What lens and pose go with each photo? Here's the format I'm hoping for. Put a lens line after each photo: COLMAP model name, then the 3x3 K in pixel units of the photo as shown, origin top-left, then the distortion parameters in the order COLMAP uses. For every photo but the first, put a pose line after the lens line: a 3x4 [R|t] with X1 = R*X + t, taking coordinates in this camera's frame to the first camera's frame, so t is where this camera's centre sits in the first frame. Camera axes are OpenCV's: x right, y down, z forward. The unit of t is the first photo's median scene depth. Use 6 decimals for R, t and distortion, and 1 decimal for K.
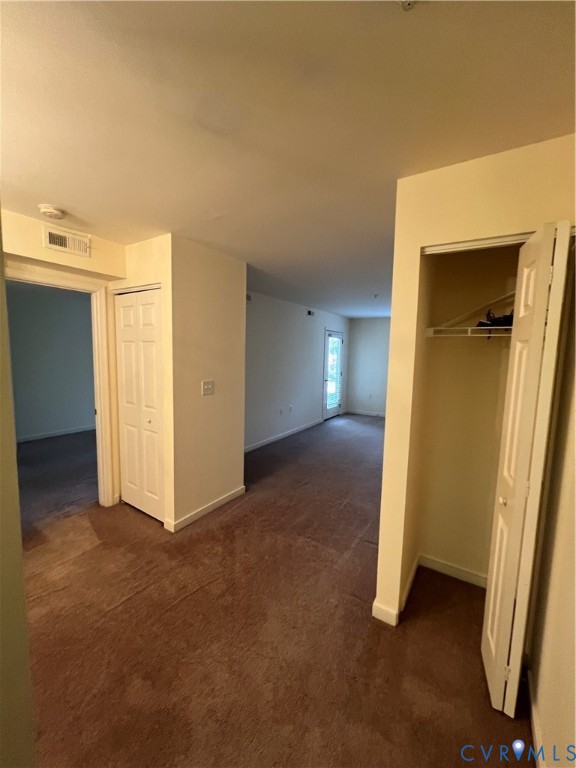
lens RADIAL K [[308.2, 0, 288.7], [0, 308.2, 382.3], [0, 0, 1]] dist [-0.000233, -0.000001]
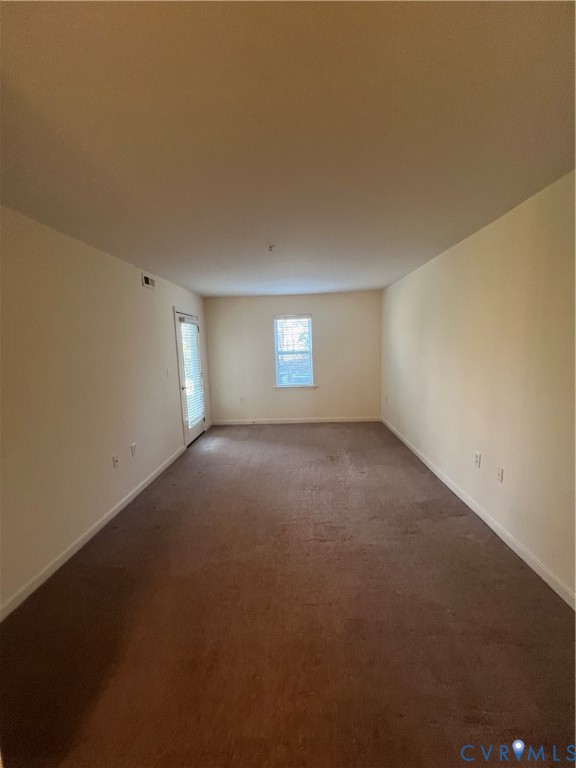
lens RADIAL K [[310.1, 0, 284.1], [0, 310.1, 383.1], [0, 0, 1]] dist [0.000615, 0.000011]
pose [[0.868571, -0.118989, 0.481068, -0.010500], [0.102978, 0.992893, 0.059658, -0.034920], [-0.484747, -0.002277, 0.874651, 0.308747]]
